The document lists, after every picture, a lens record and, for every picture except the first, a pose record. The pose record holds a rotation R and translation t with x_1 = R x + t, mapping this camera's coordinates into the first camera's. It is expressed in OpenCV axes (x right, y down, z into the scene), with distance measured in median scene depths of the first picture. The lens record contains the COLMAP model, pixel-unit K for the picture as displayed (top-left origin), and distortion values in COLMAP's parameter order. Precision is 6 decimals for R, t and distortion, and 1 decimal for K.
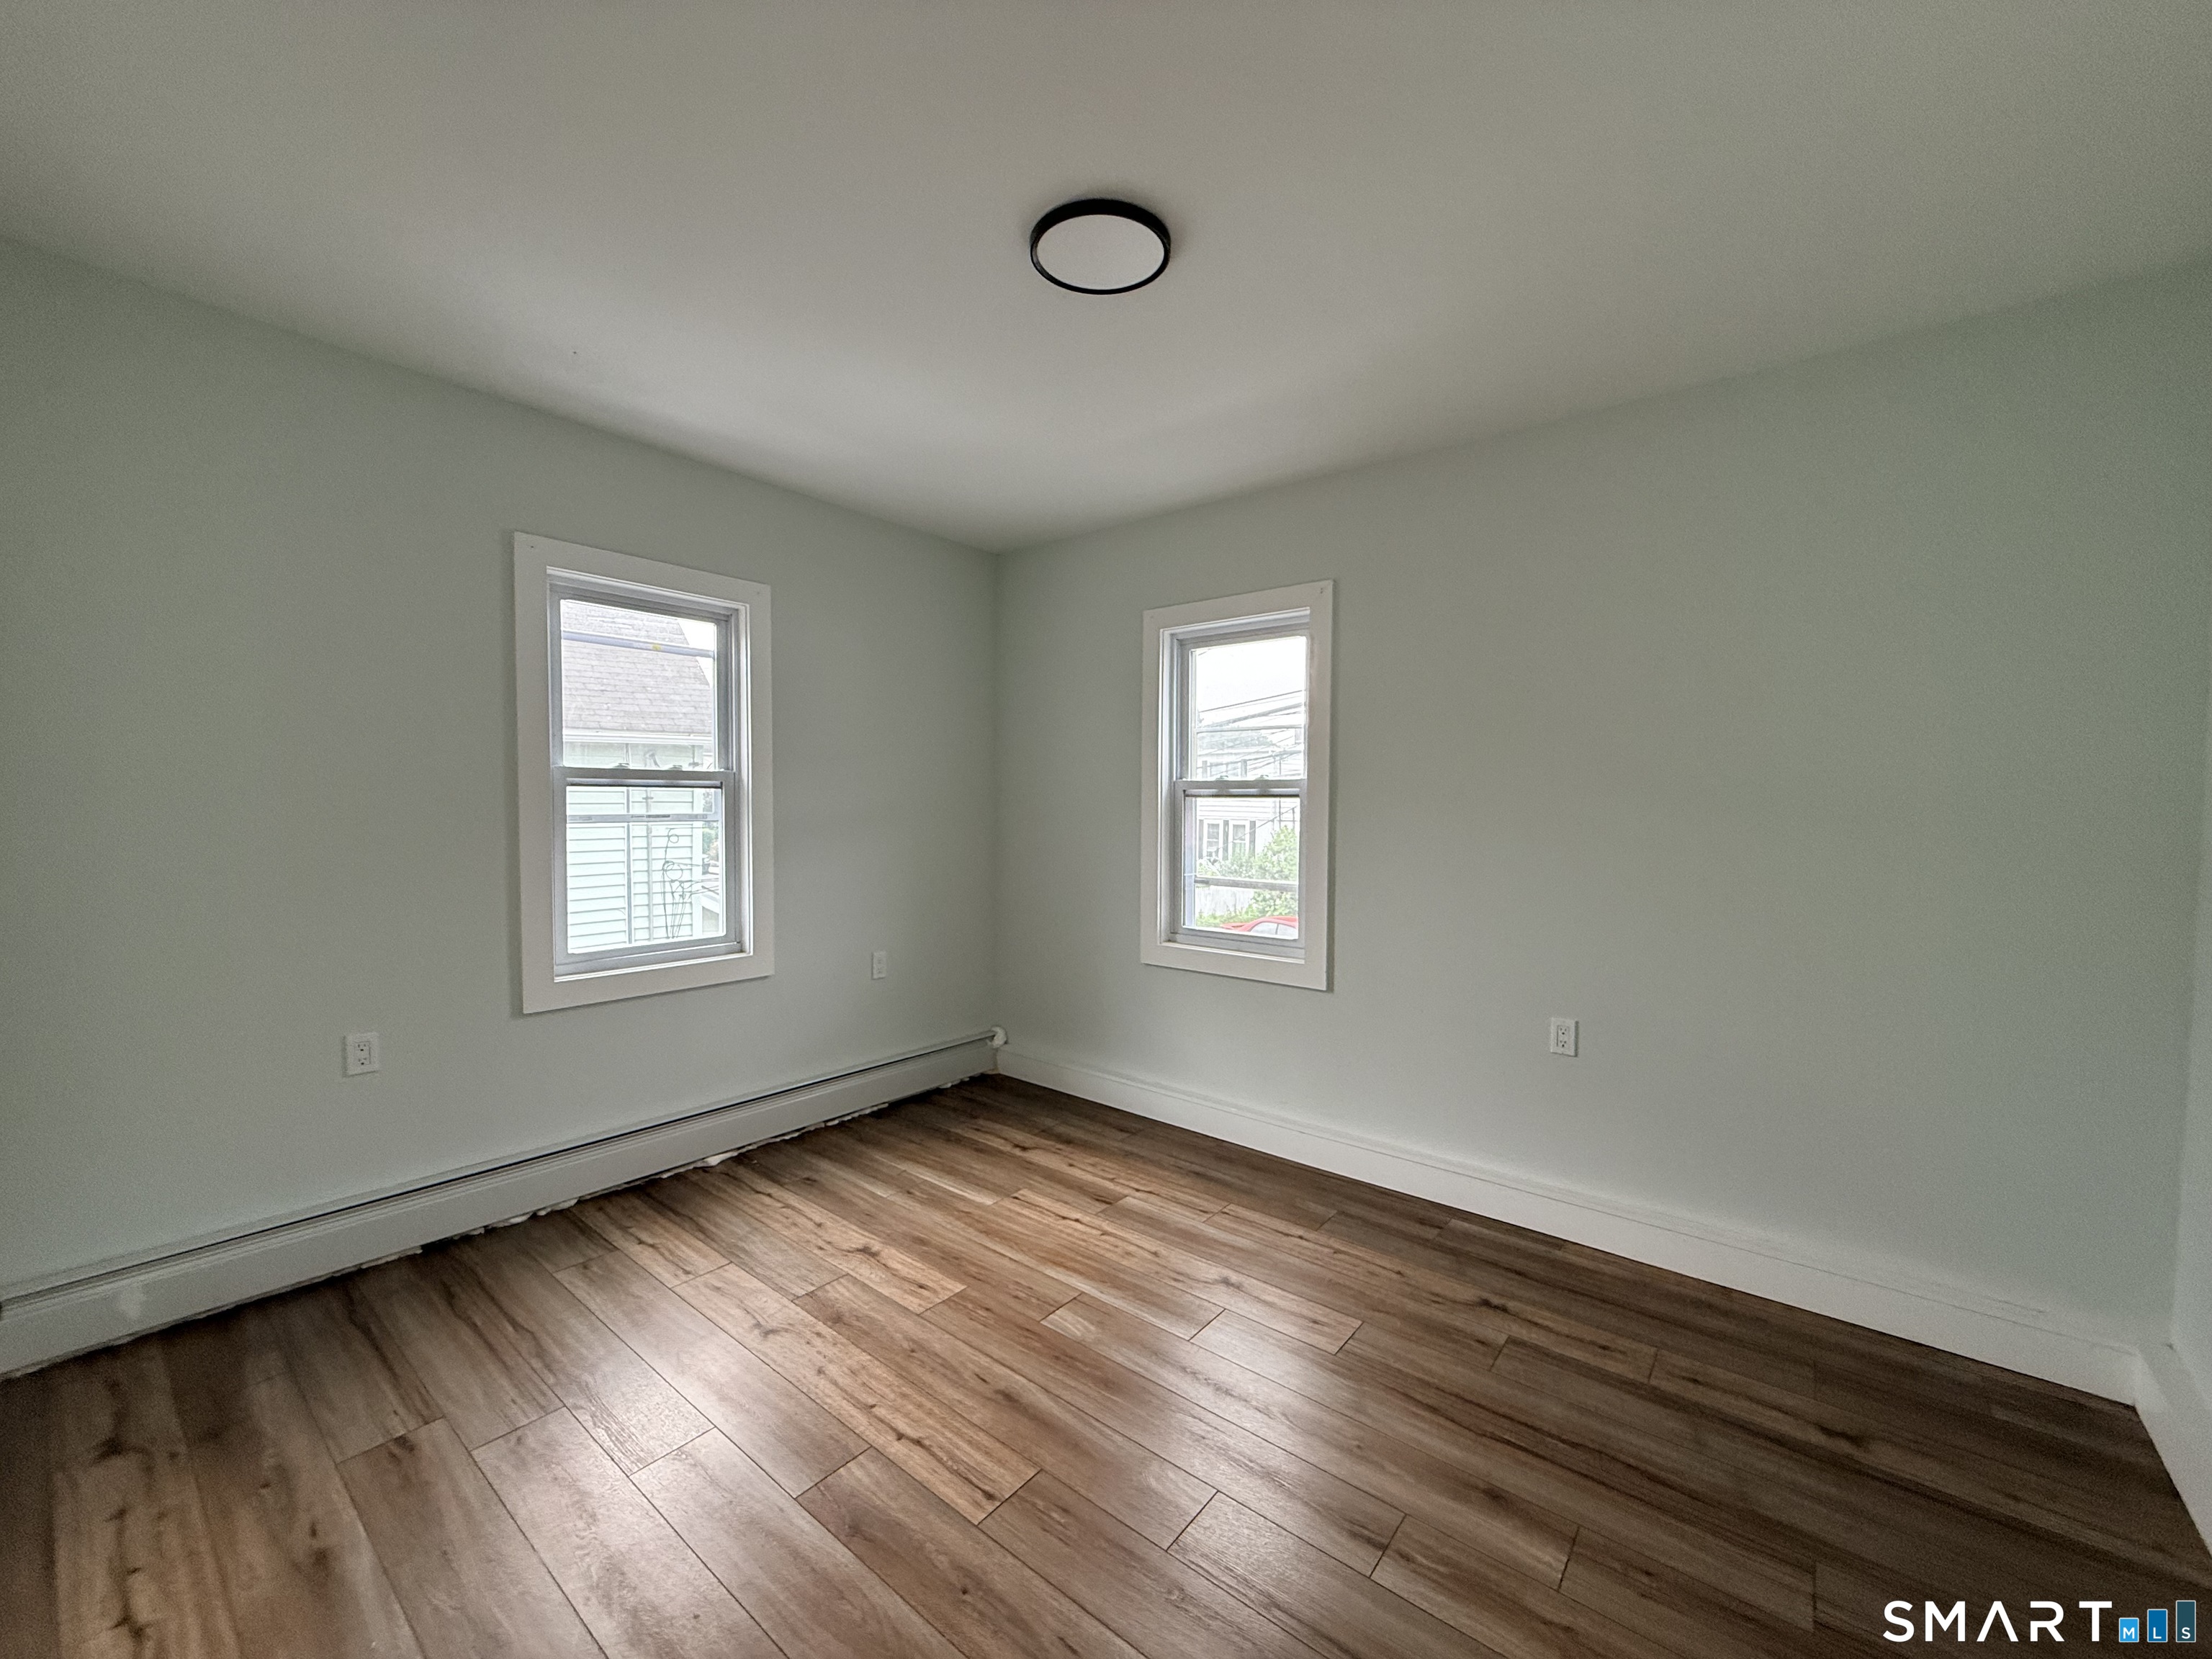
lens RADIAL K [[882.9, 0, 1098.7], [0, 882.9, 833.4], [0, 0, 1]] dist [-0.000232, 0.000046]
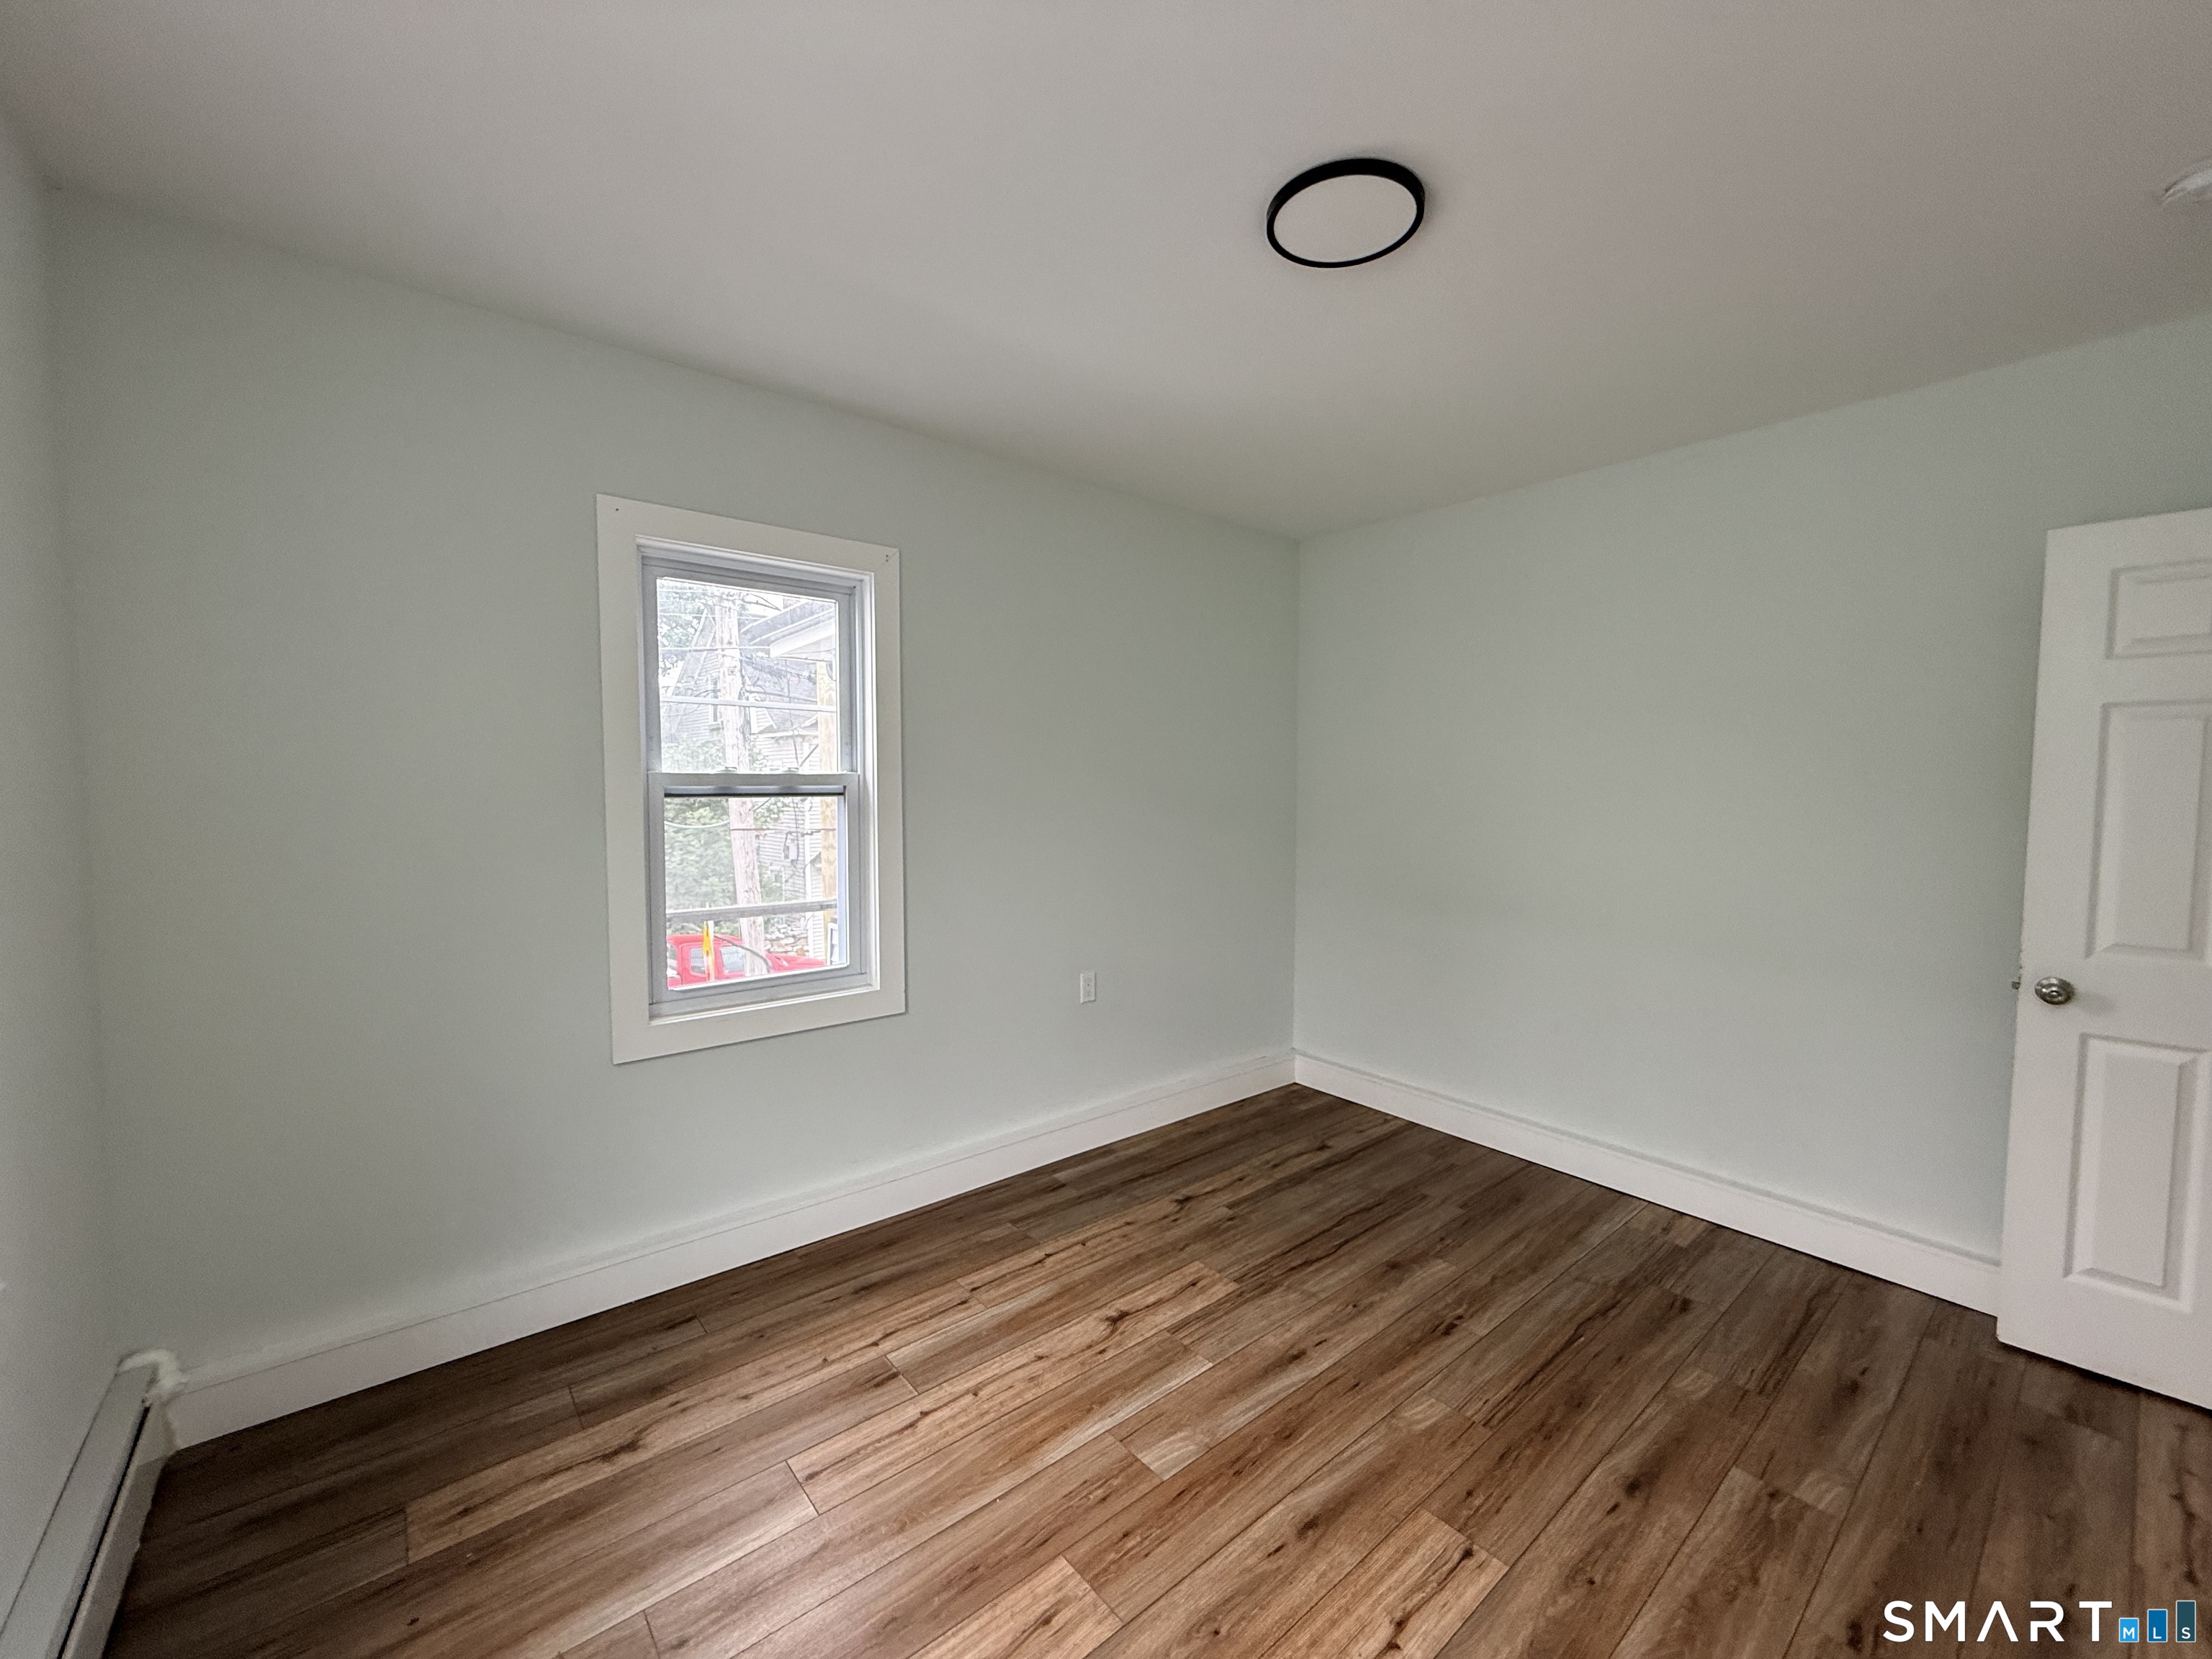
lens RADIAL K [[882.9, 0, 1113.6], [0, 882.9, 830.6], [0, 0, 1]] dist [-0.000232, 0.000046]
pose [[0.186147, -0.058478, 0.980780, -0.688791], [0.034675, 0.997996, 0.052924, -0.054633], [-0.981910, 0.024157, 0.187801, 0.752742]]
